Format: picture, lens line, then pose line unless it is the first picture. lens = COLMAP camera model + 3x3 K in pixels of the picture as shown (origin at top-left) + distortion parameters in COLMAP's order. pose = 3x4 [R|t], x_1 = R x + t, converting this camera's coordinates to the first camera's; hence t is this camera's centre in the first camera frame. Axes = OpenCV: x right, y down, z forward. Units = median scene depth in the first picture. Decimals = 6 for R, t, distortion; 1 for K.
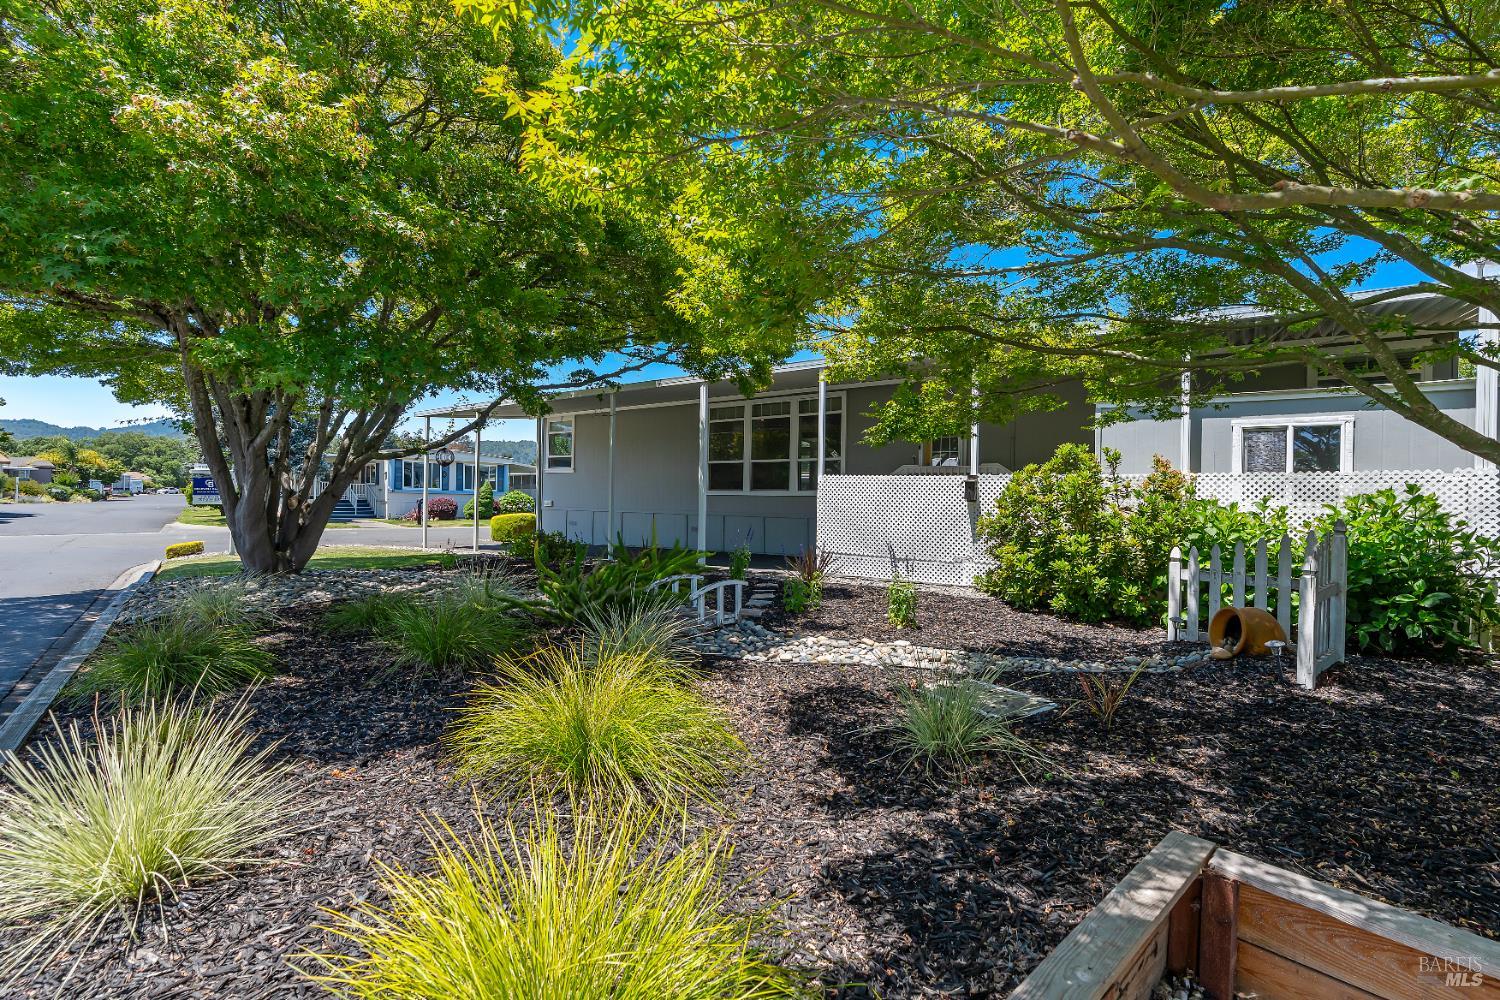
lens RADIAL K [[685.9, 0, 749.5], [0, 685.9, 496.2], [0, 0, 1]] dist [-0.005393, 0.002028]
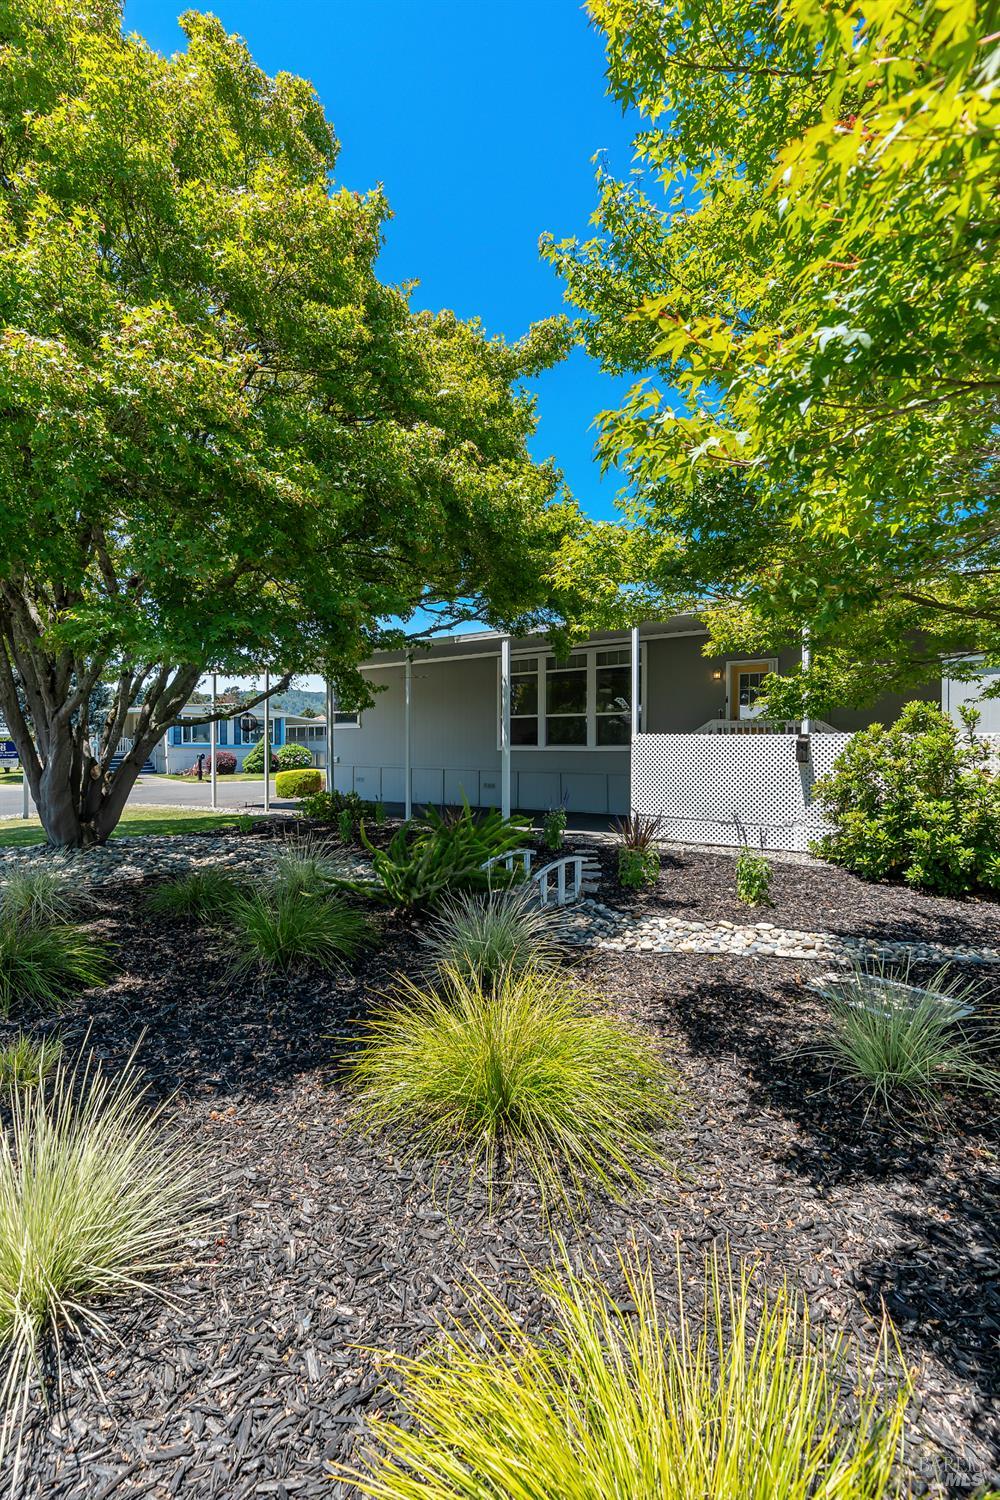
lens RADIAL K [[685.9, 0, 500.0], [0, 685.9, 756.1], [0, 0, 1]] dist [-0.005393, 0.002028]
pose [[0.999617, -0.012900, -0.024473, -0.085039], [0.013403, 0.999700, 0.020484, -0.030580], [0.024201, -0.020804, 0.999491, 0.054473]]
